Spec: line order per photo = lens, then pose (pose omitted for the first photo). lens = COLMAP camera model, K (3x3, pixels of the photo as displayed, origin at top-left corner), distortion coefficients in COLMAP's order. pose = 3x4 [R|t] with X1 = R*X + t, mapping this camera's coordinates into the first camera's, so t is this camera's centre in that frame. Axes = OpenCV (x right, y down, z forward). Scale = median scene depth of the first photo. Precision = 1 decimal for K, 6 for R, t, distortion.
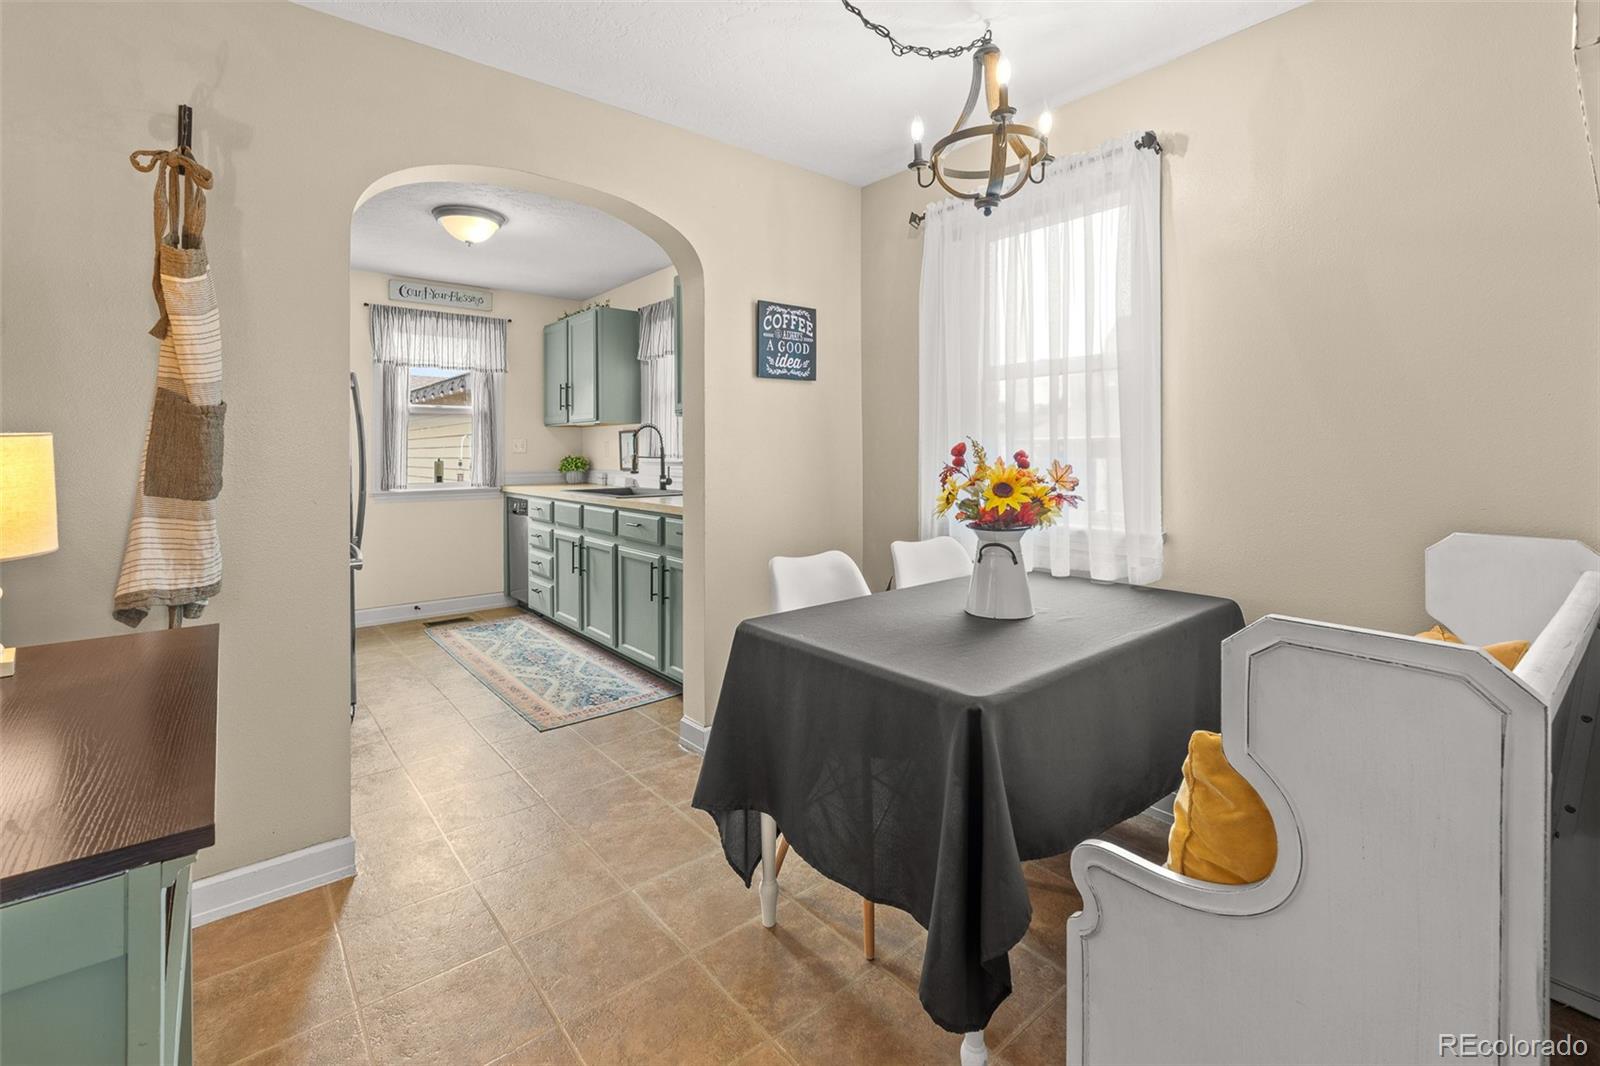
lens RADIAL K [[705.3, 0, 796.2], [0, 705.3, 449.0], [0, 0, 1]] dist [-0.001739, -0.000143]
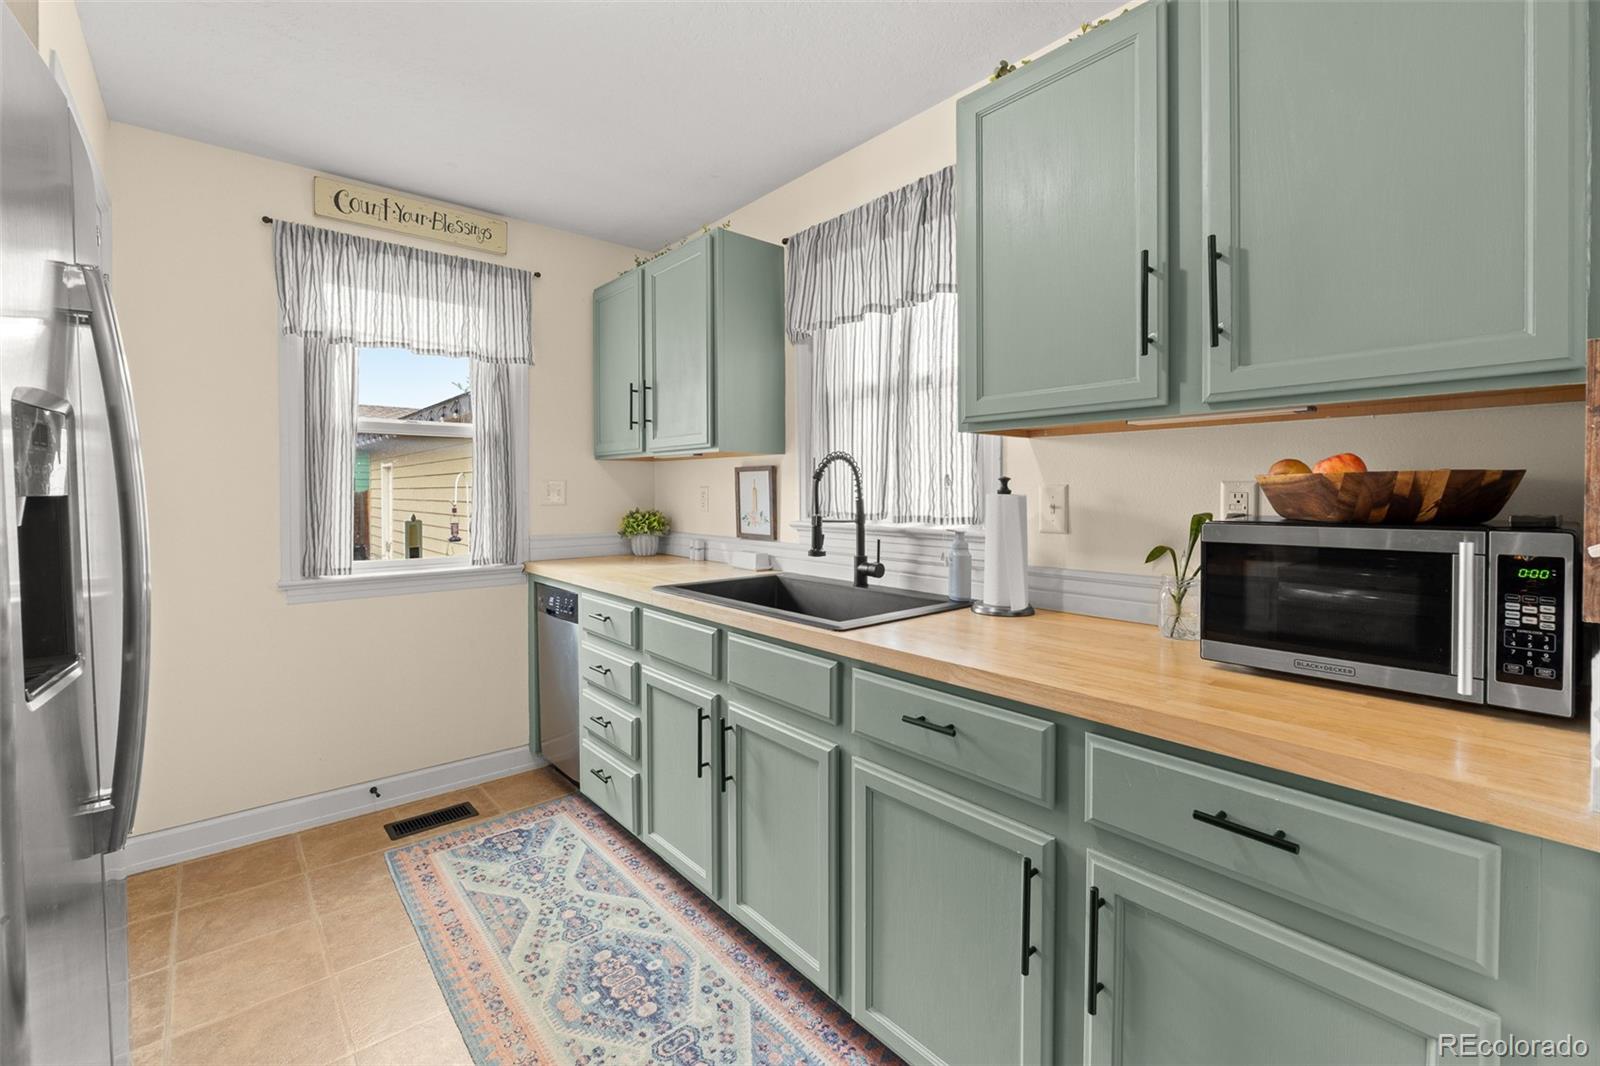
lens RADIAL K [[682.1, 0, 789.8], [0, 682.1, 500.1], [0, 0, 1]] dist [-0.008001, -0.000204]
pose [[0.999915, 0.002657, 0.012774, -0.222674], [-0.002893, 0.999826, 0.018429, -0.009999], [-0.012723, -0.018464, 0.999749, 0.472459]]
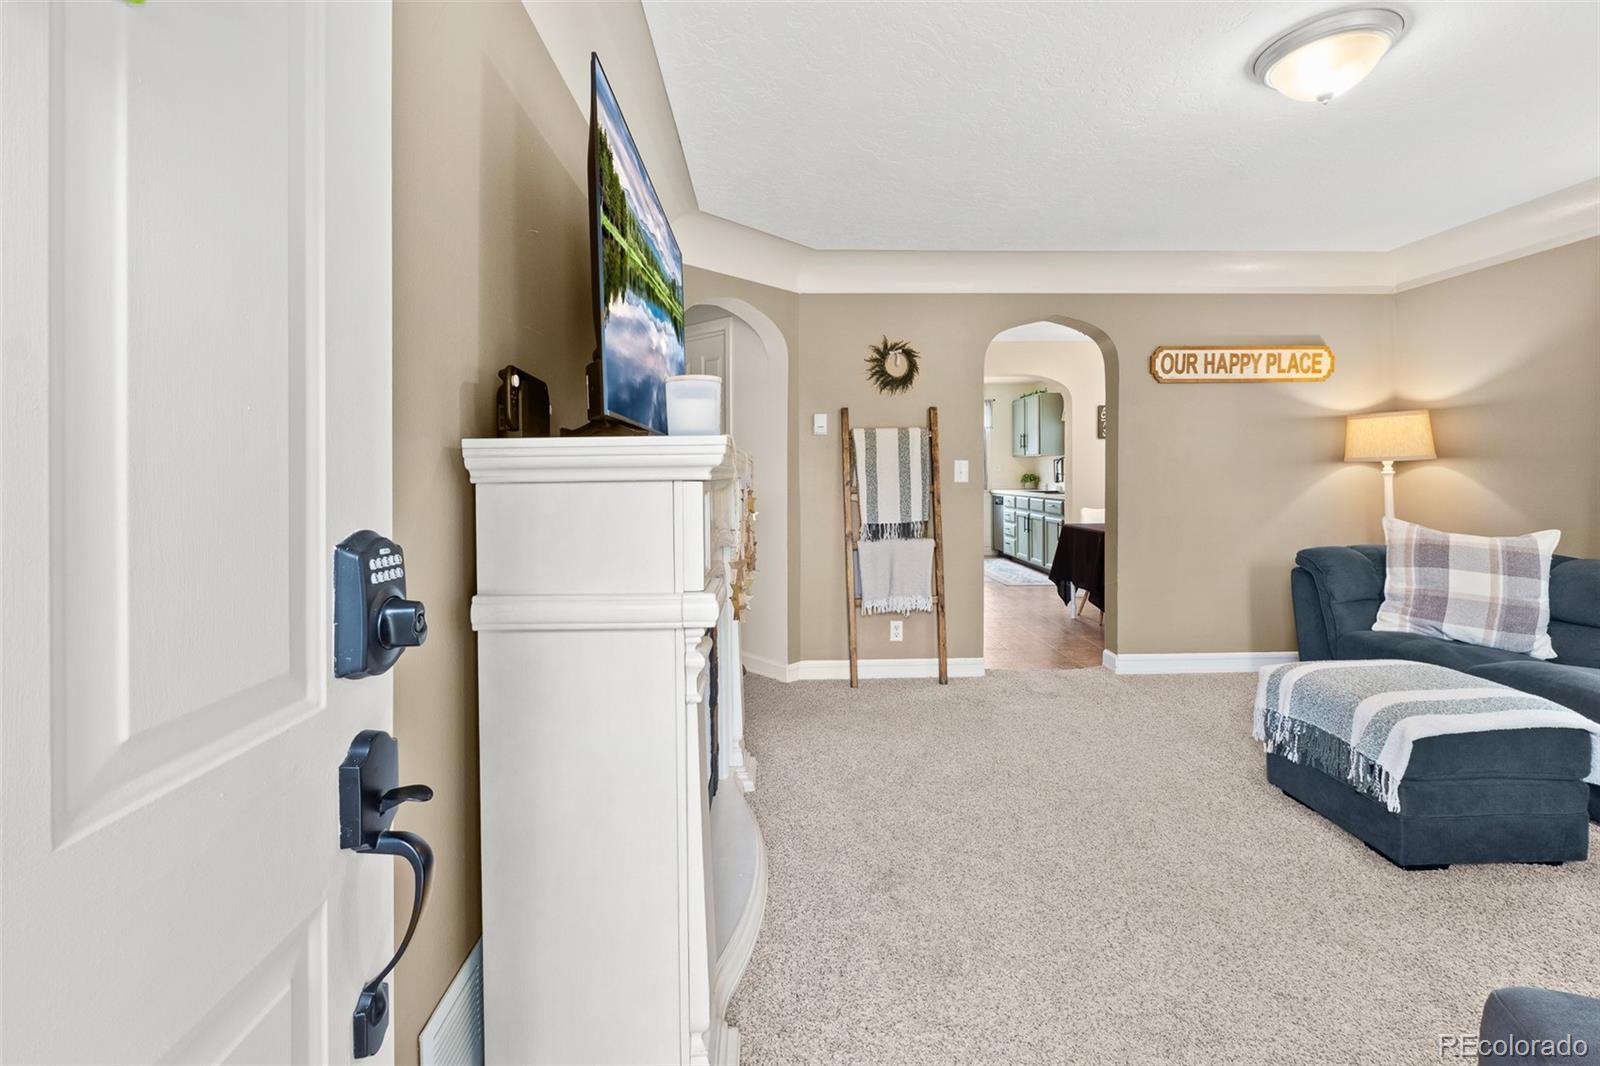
lens RADIAL K [[701.5, 0, 794.3], [0, 701.5, 476.0], [0, 0, 1]] dist [-0.006021, -0.000786]
pose [[0.789028, 0.003443, -0.614348, 0.328350], [0.002914, 0.999952, 0.009346, -0.002293], [0.614351, -0.009164, 0.788980, -0.818170]]
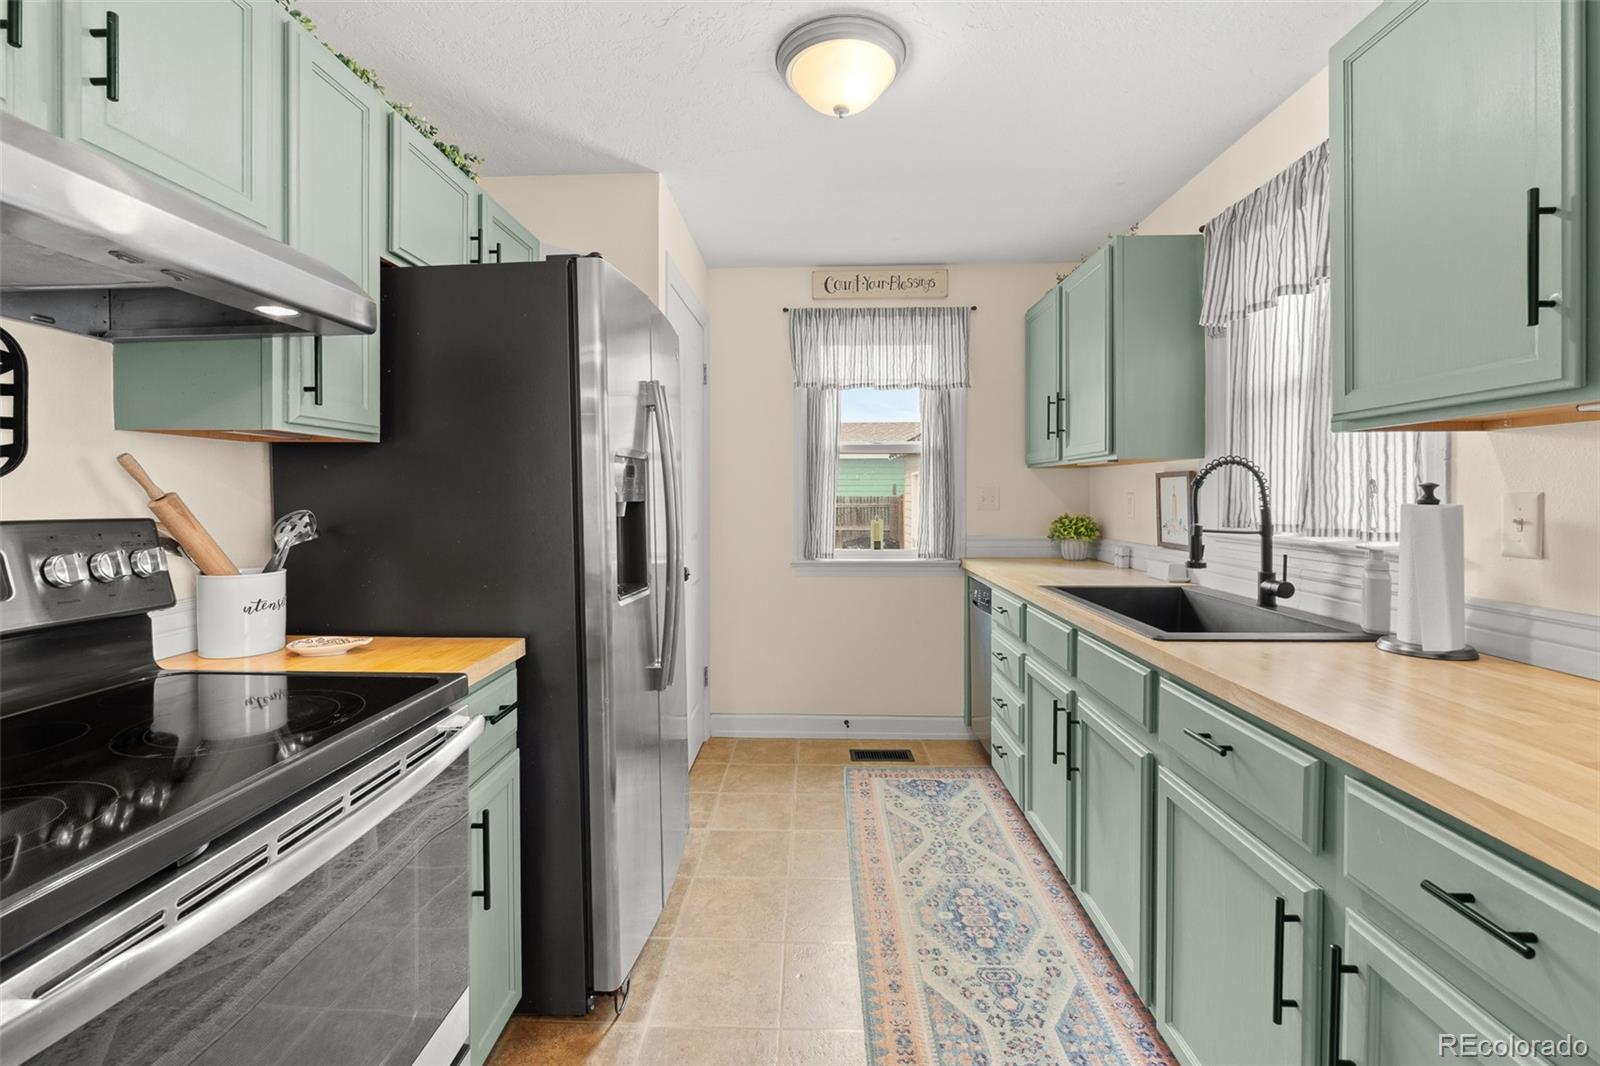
lens RADIAL K [[682.1, 0, 789.8], [0, 682.1, 500.1], [0, 0, 1]] dist [-0.008001, -0.000204]
pose [[0.744424, 0.008678, -0.667651, -0.116158], [0.000577, 0.999907, 0.013640, -0.012621], [0.667707, -0.010539, 0.744350, 0.440658]]
